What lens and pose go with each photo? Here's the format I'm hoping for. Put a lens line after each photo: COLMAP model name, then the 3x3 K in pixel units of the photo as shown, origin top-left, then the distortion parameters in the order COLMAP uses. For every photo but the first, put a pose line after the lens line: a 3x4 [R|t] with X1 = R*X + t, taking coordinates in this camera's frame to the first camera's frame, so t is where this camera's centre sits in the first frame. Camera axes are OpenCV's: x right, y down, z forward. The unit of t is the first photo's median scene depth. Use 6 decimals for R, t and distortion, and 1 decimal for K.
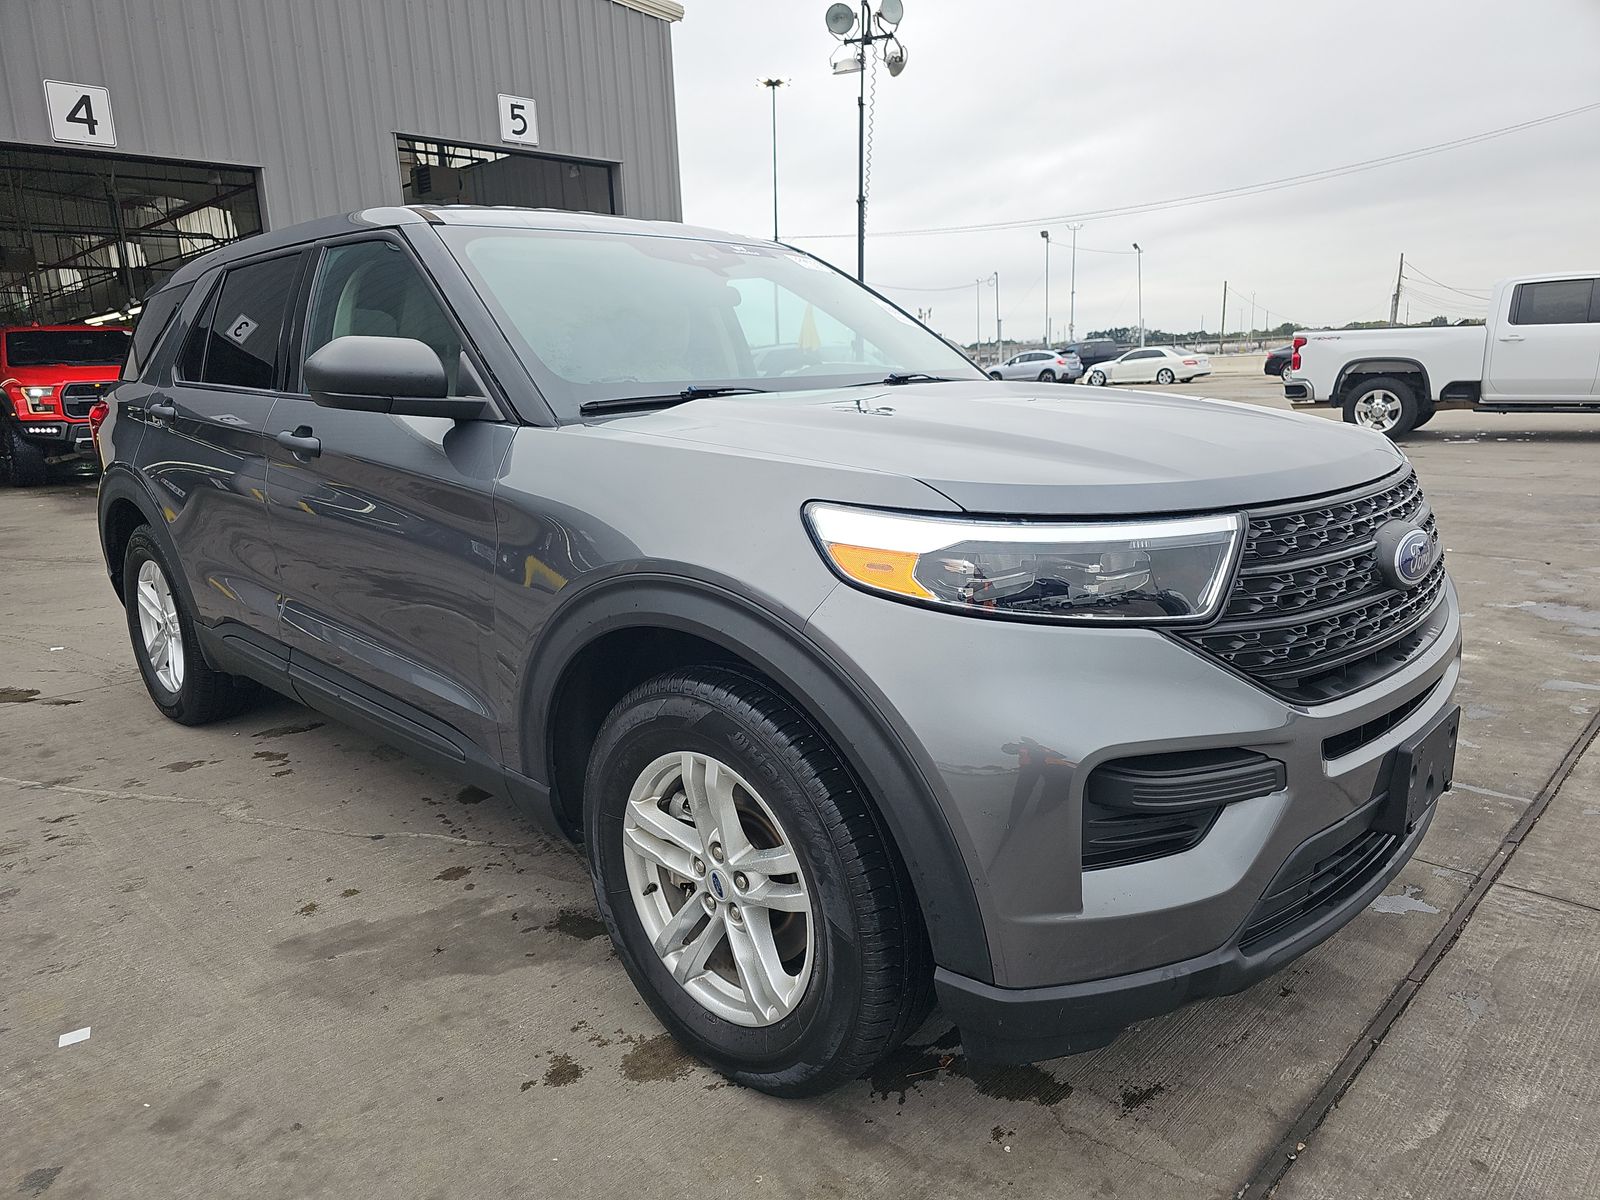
lens RADIAL K [[1070.5, 0, 809.1], [0, 1070.5, 593.0], [0, 0, 1]] dist [0.017253, -0.014561]
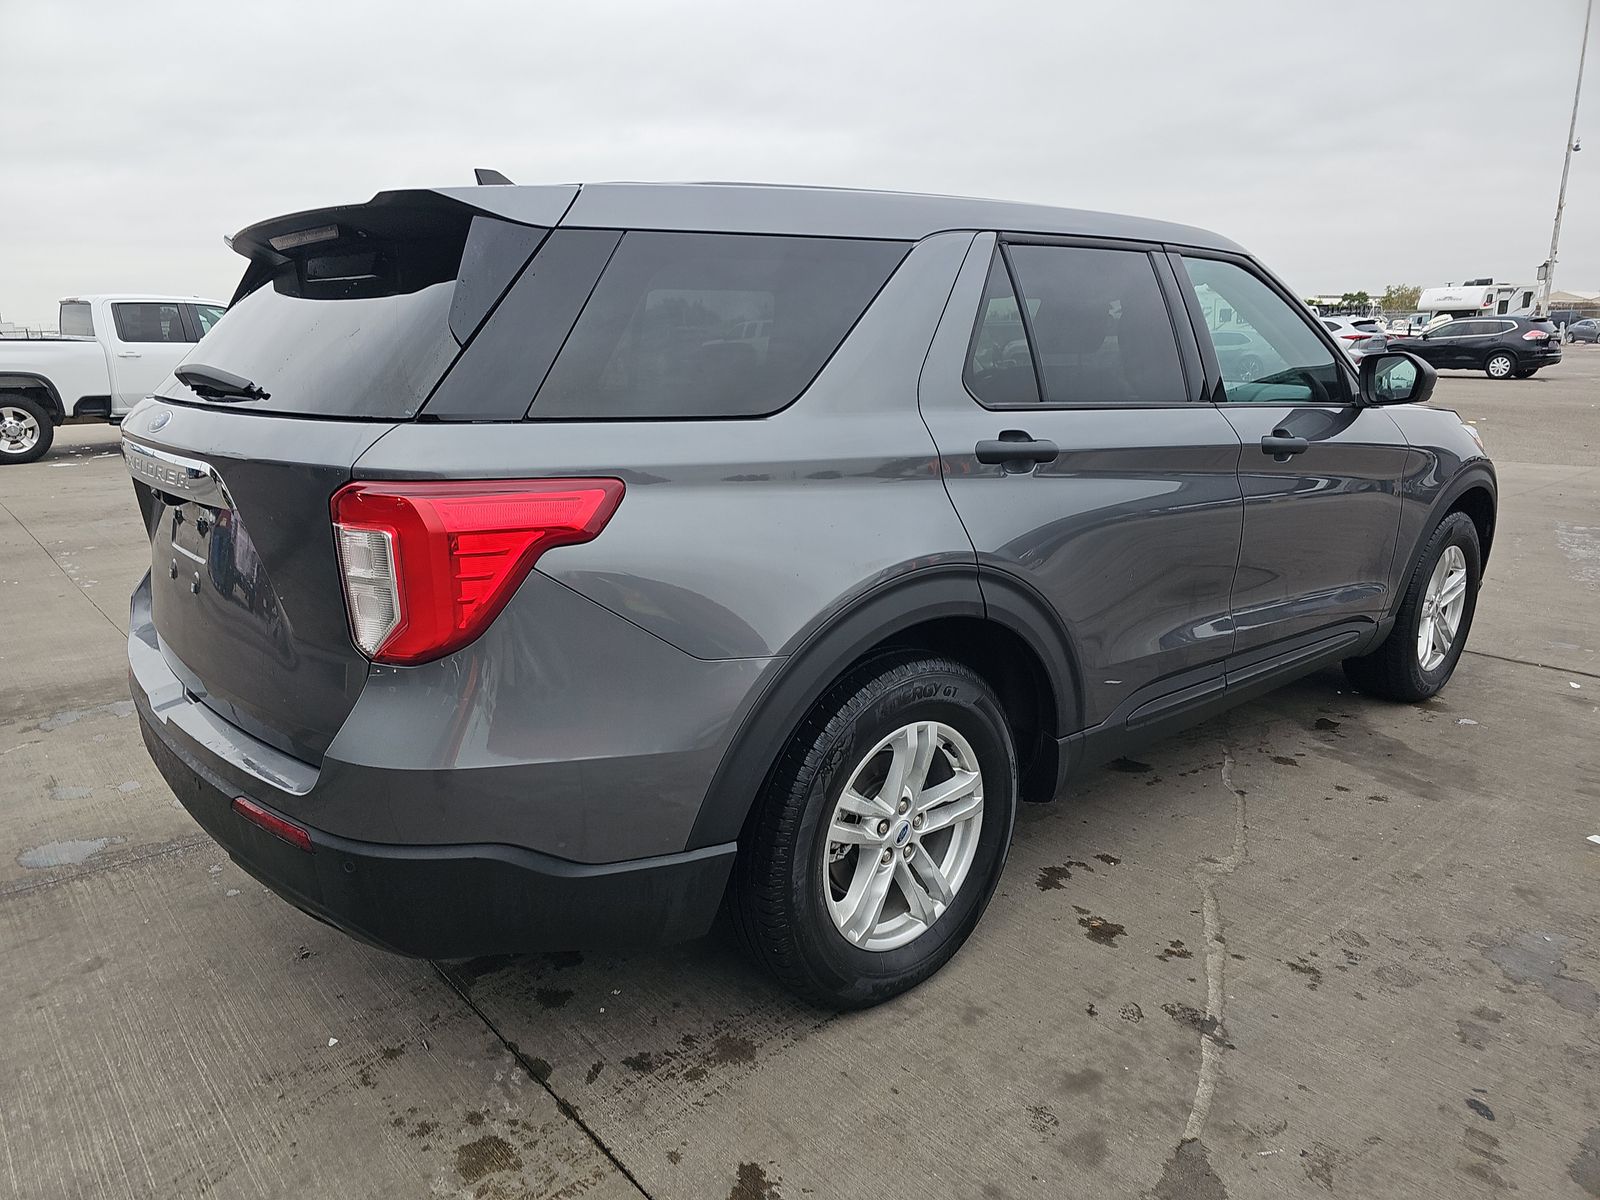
lens RADIAL K [[1070.5, 0, 794.3], [0, 1070.5, 609.3], [0, 0, 1]] dist [0.017253, -0.014561]
pose [[0.088335, -0.208614, 0.974001, -1.892117], [0.211967, 0.959364, 0.186255, -0.324273], [-0.973276, 0.190003, 0.128965, 1.630080]]
